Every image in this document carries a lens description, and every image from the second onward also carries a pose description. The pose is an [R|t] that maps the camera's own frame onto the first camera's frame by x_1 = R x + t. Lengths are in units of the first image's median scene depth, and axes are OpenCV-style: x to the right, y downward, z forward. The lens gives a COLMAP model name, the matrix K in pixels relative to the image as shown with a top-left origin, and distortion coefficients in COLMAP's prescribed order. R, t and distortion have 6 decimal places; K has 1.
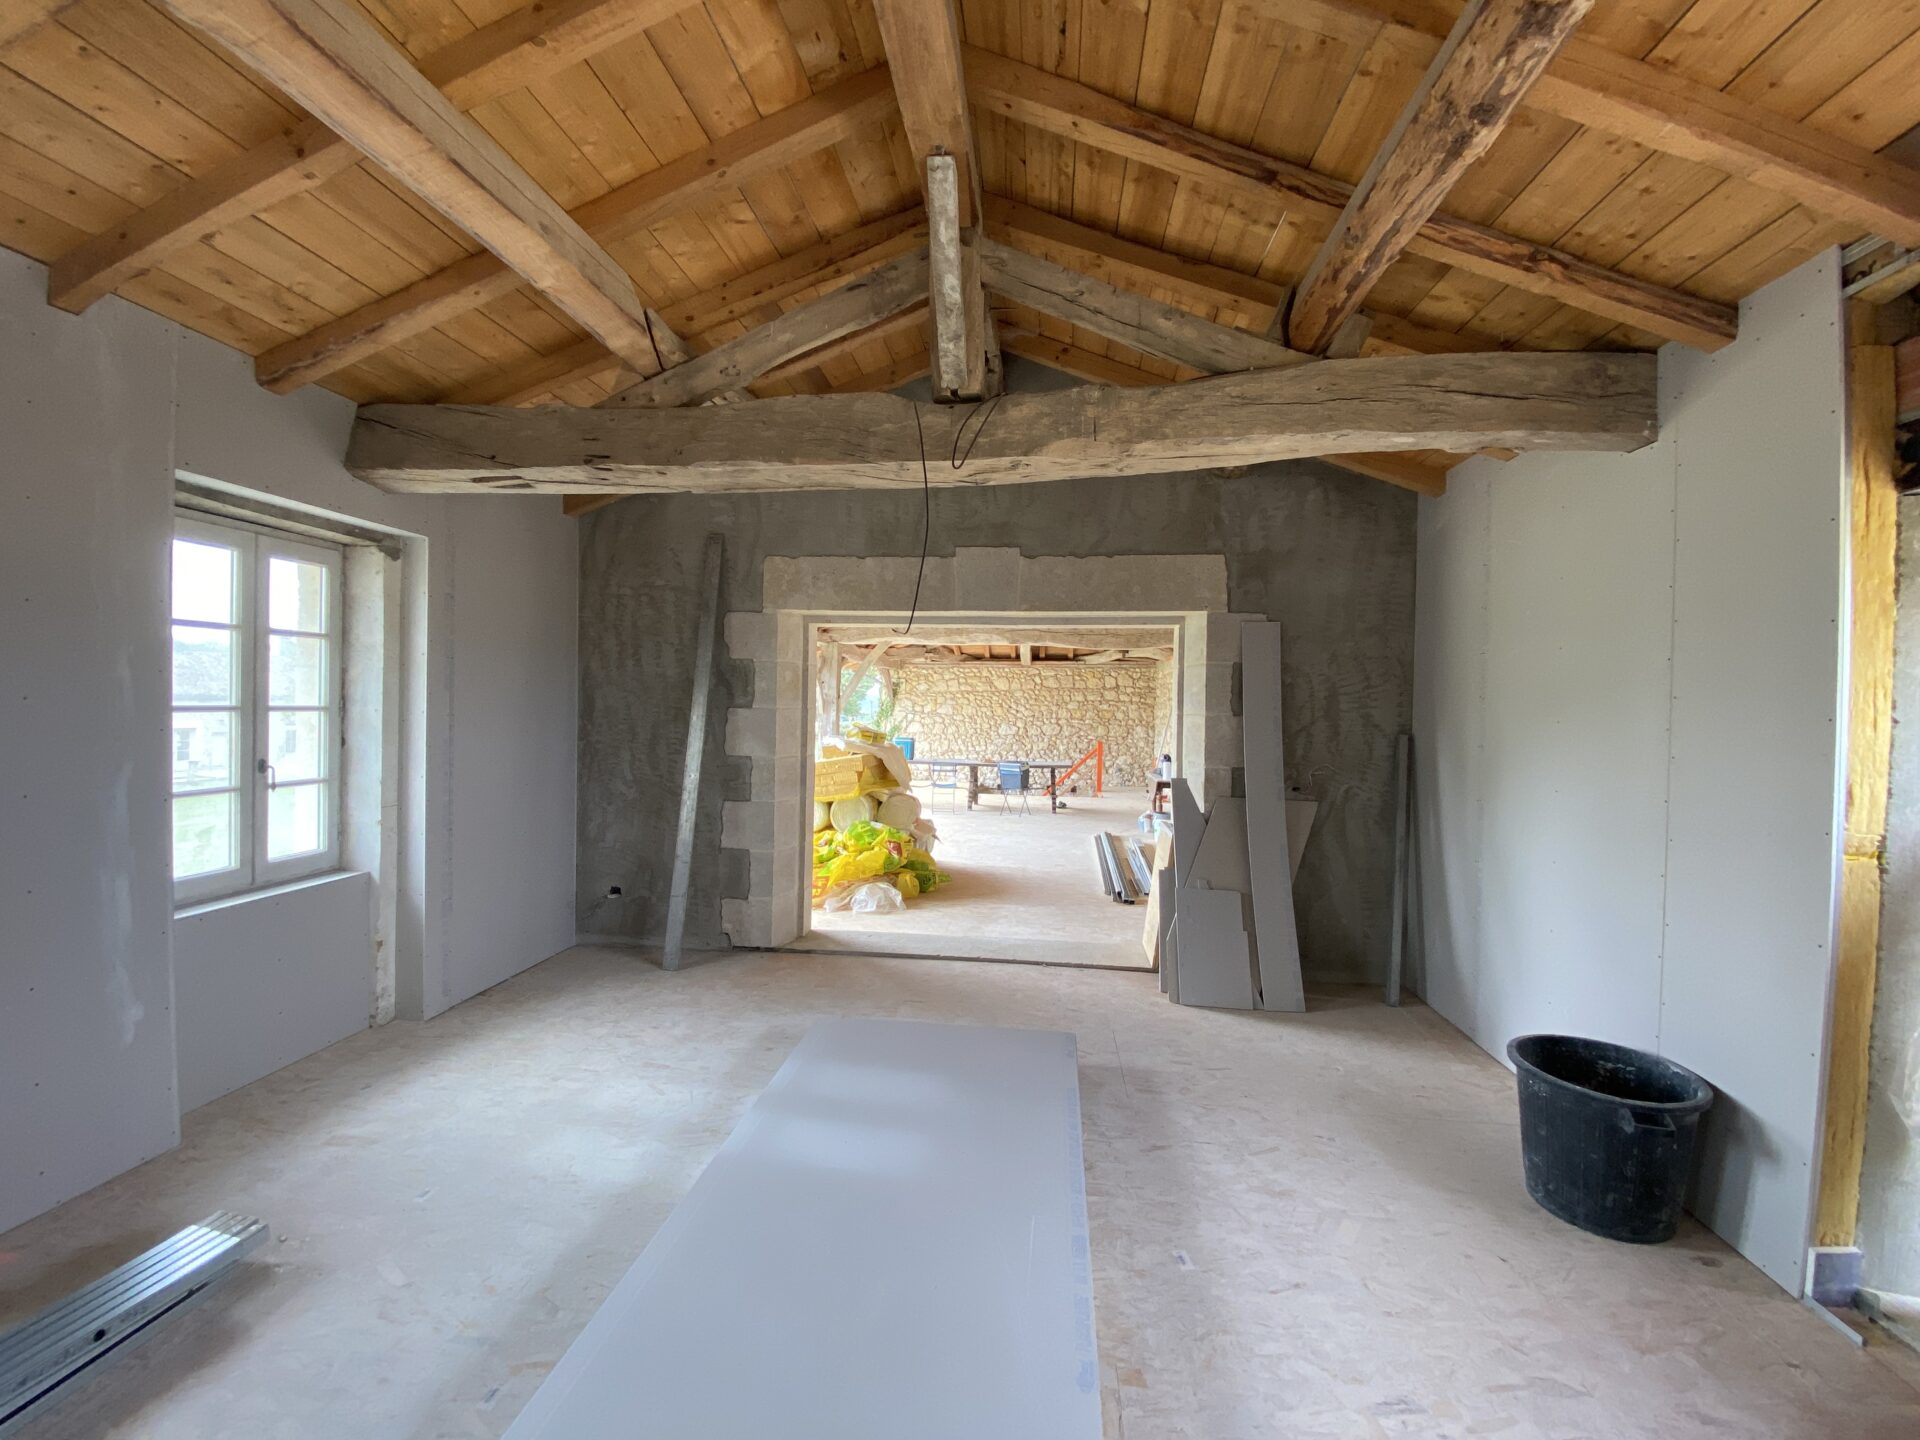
lens RADIAL K [[781.5, 0, 960.0], [0, 781.5, 720.0], [0, 0, 1]] dist [0.019458, -0.018402]
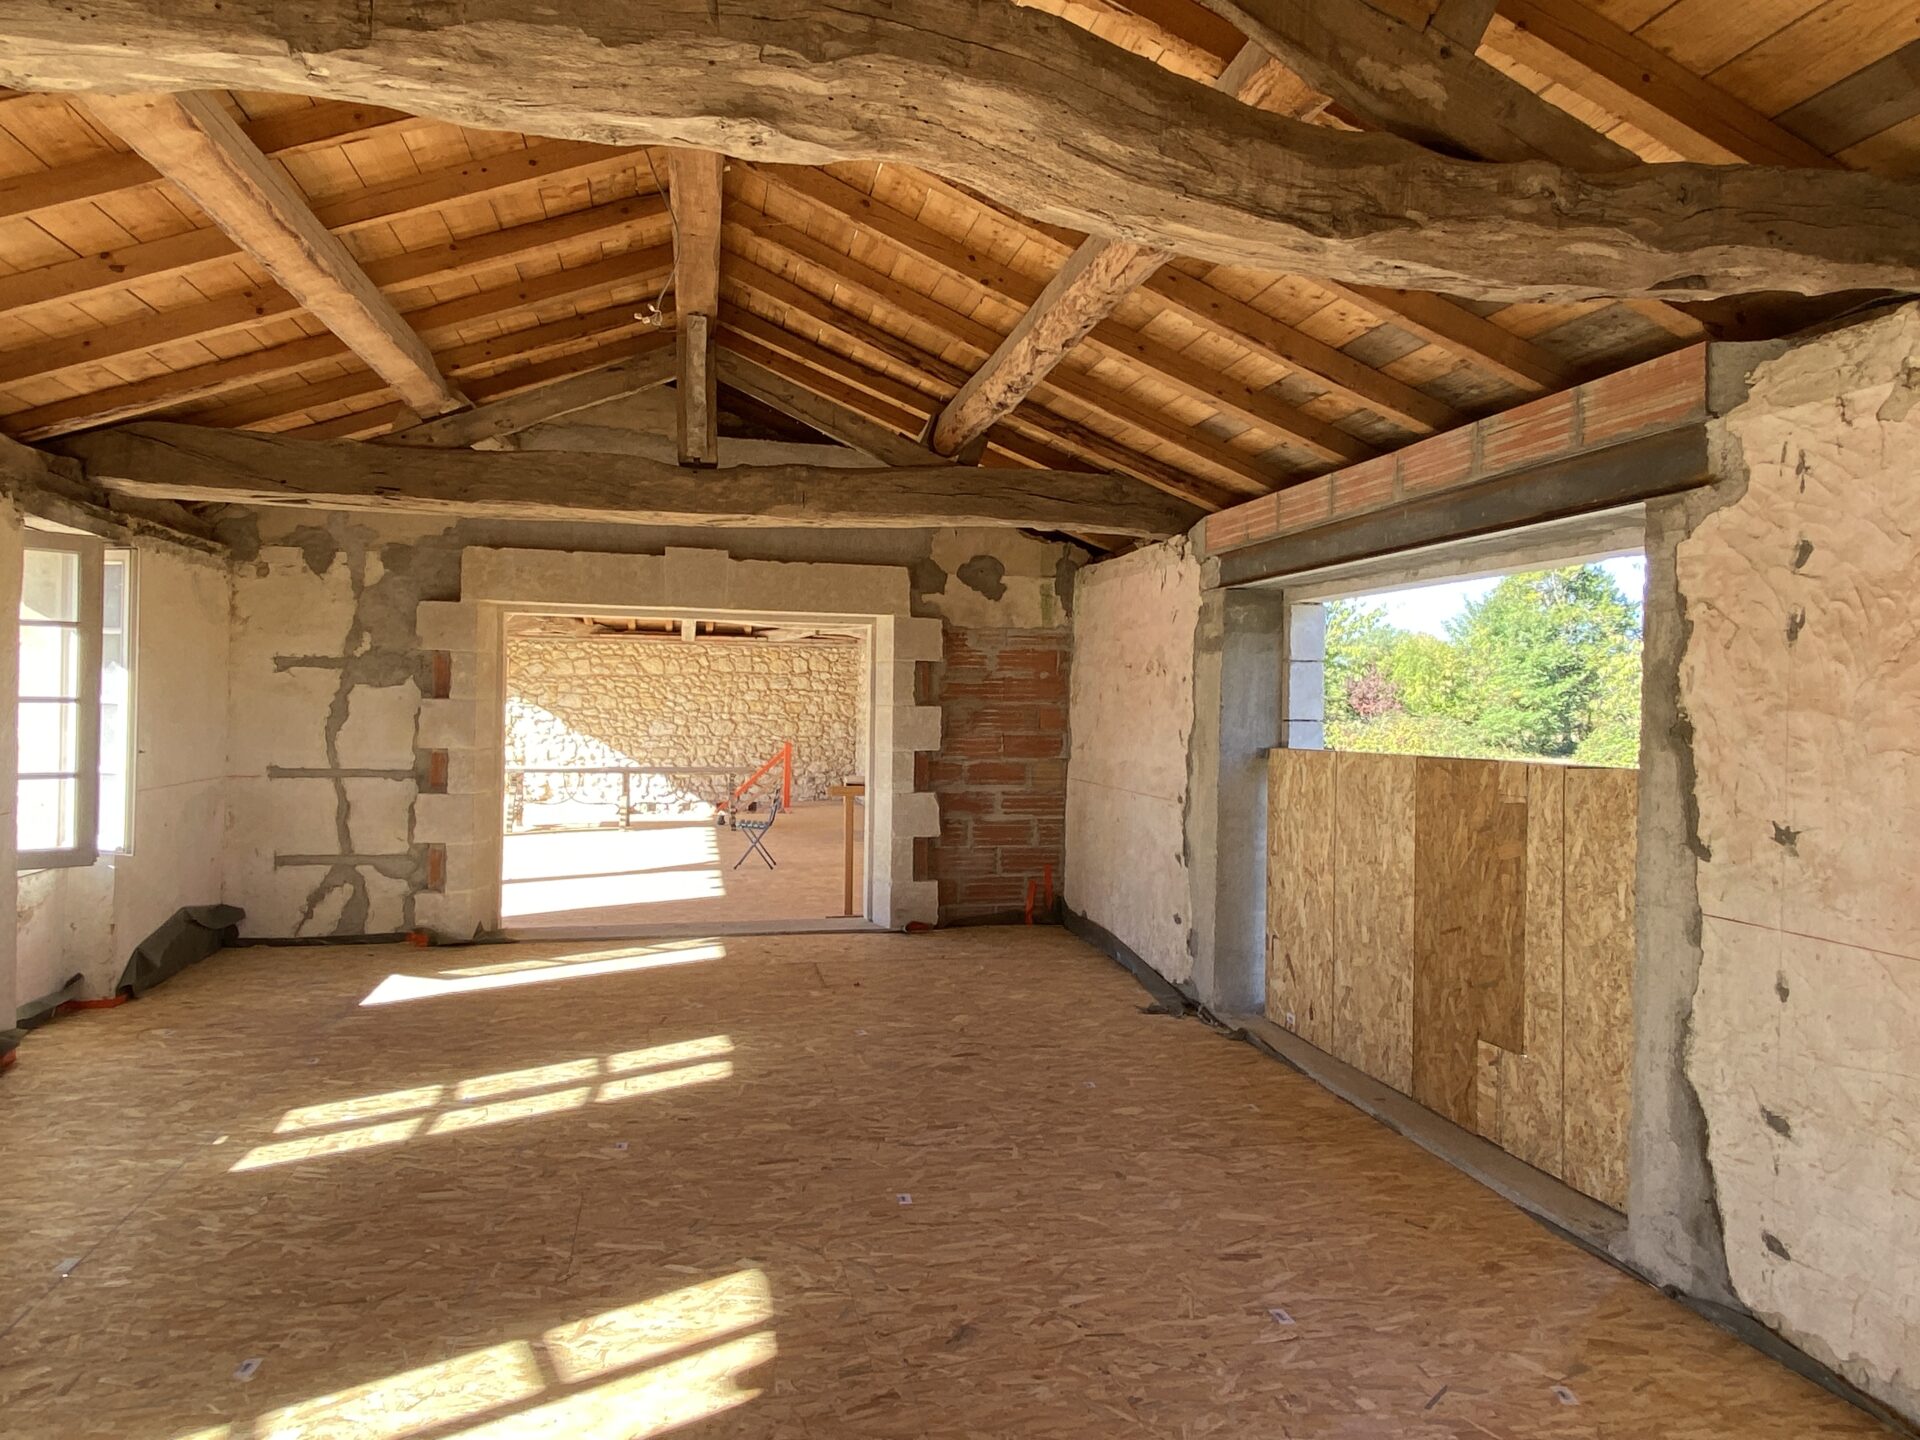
lens RADIAL K [[1241.8, 0, 960.0], [0, 1241.8, 720.0], [0, 0, 1]] dist [-0.004084, -0.001491]
pose [[0.948136, -0.004188, 0.317837, -0.169882], [0.003651, 0.999991, 0.002287, 0.010436], [-0.317844, -0.001008, 0.948143, -0.750544]]
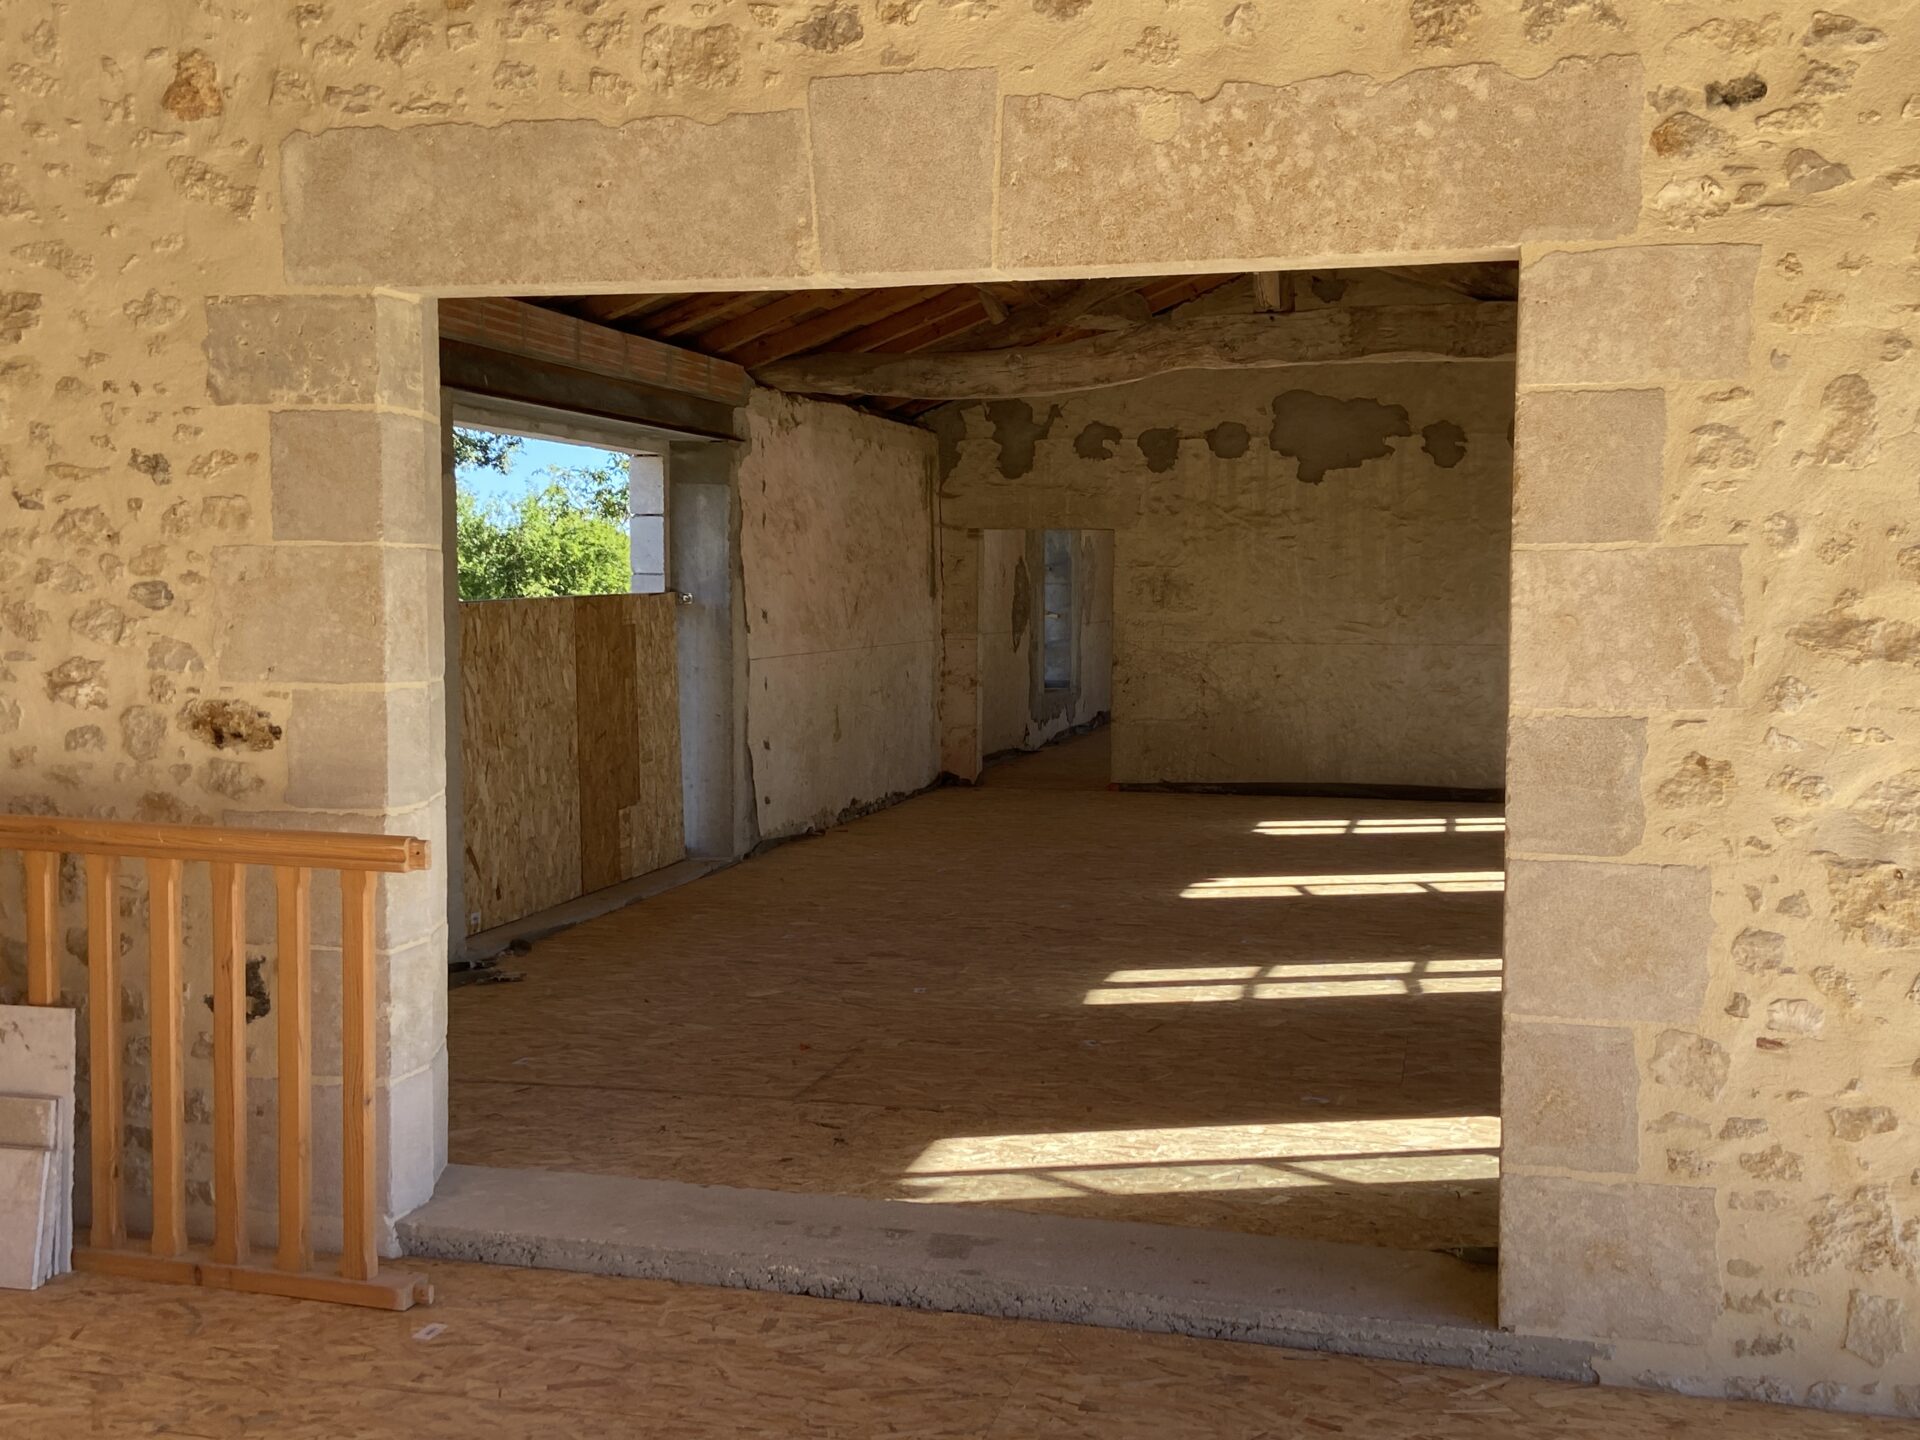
lens RADIAL K [[2027.8, 0, 960.0], [0, 2027.8, 720.0], [0, 0, 1]] dist [-0.007078, -0.008166]
pose [[-0.988134, -0.030333, 0.150570, -0.117179], [-0.016695, 0.995709, 0.091022, -0.030098], [-0.152685, 0.087428, -0.984400, 2.789143]]
